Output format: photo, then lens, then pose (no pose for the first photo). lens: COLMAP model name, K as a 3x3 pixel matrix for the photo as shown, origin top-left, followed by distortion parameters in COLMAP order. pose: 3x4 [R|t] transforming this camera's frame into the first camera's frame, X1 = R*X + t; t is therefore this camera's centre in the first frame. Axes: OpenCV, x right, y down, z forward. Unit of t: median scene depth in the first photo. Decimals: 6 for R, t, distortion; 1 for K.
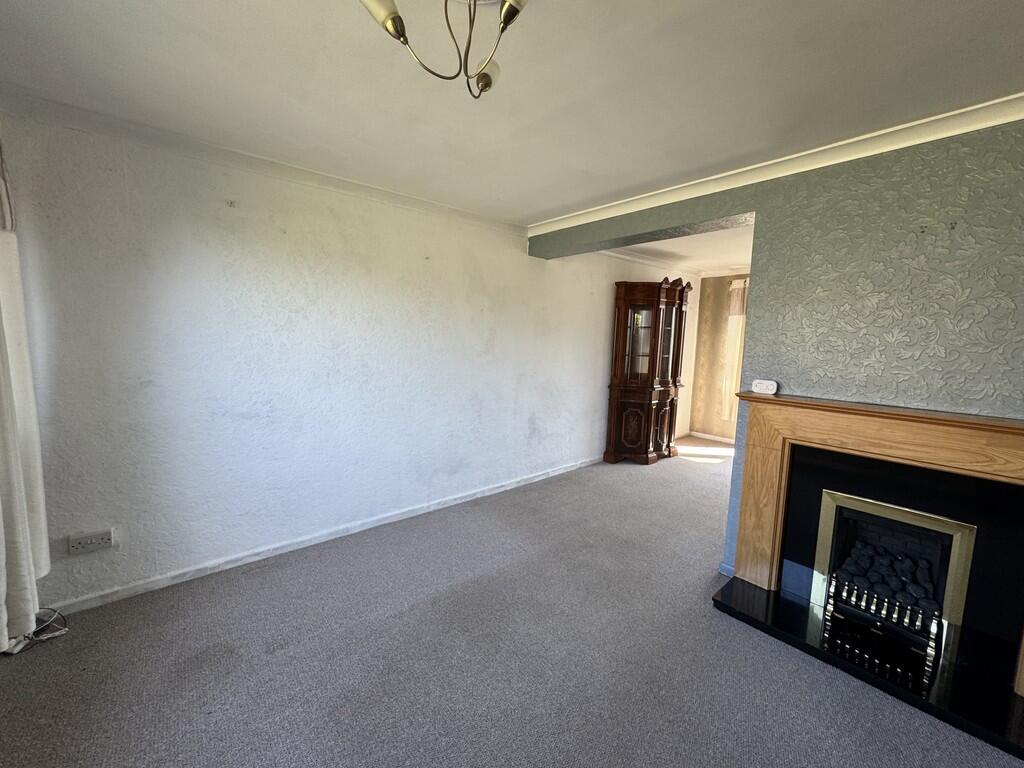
lens RADIAL K [[407.5, 0, 510.5], [0, 407.5, 381.4], [0, 0, 1]] dist [-0.001112, -0.000080]
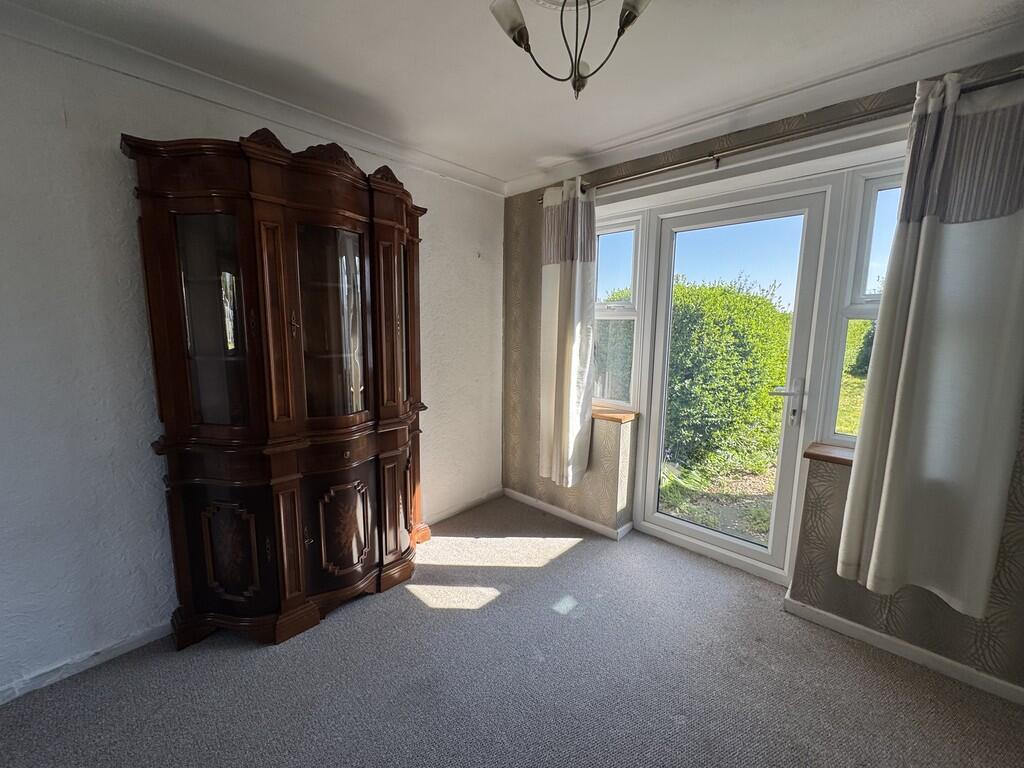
lens RADIAL K [[407.5, 0, 510.5], [0, 407.5, 381.4], [0, 0, 1]] dist [-0.001112, -0.000080]
pose [[0.994605, -0.031504, 0.098837, 0.513379], [0.028436, 0.999074, 0.032293, -0.046963], [-0.099763, -0.029308, 0.994580, 0.592246]]
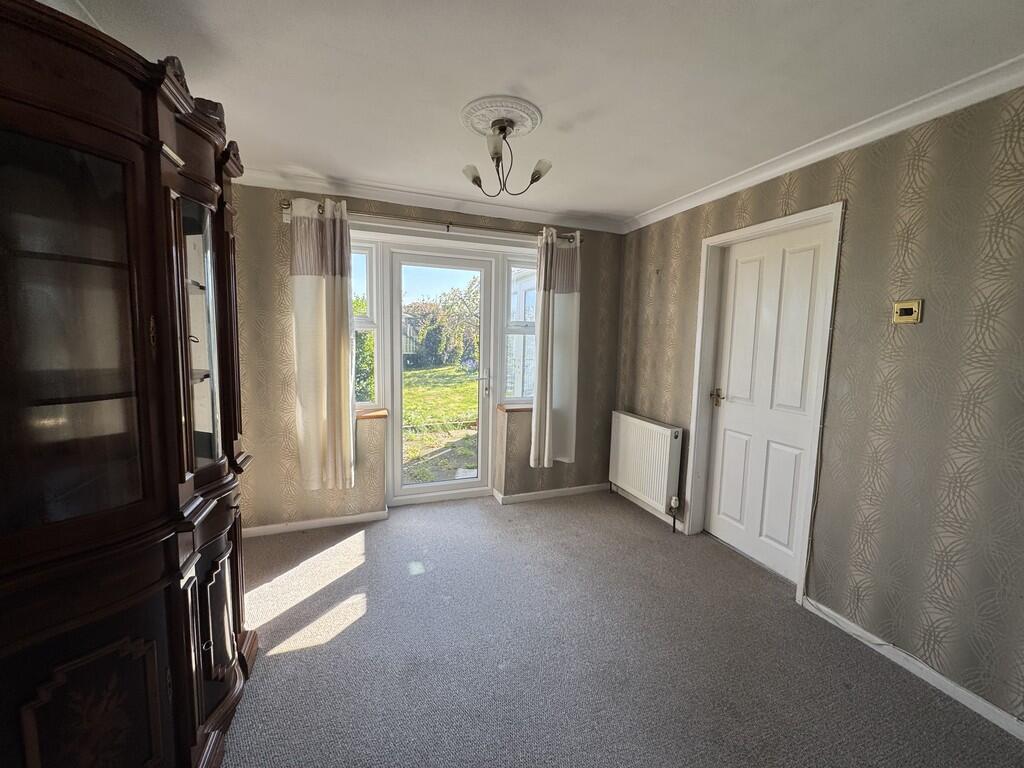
lens RADIAL K [[407.5, 0, 510.5], [0, 407.5, 381.4], [0, 0, 1]] dist [-0.001112, -0.000080]
pose [[0.345136, -0.119888, 0.930864, 0.194155], [0.091687, 0.991371, 0.093686, -0.069347], [-0.934064, 0.053014, 0.353150, 0.697663]]
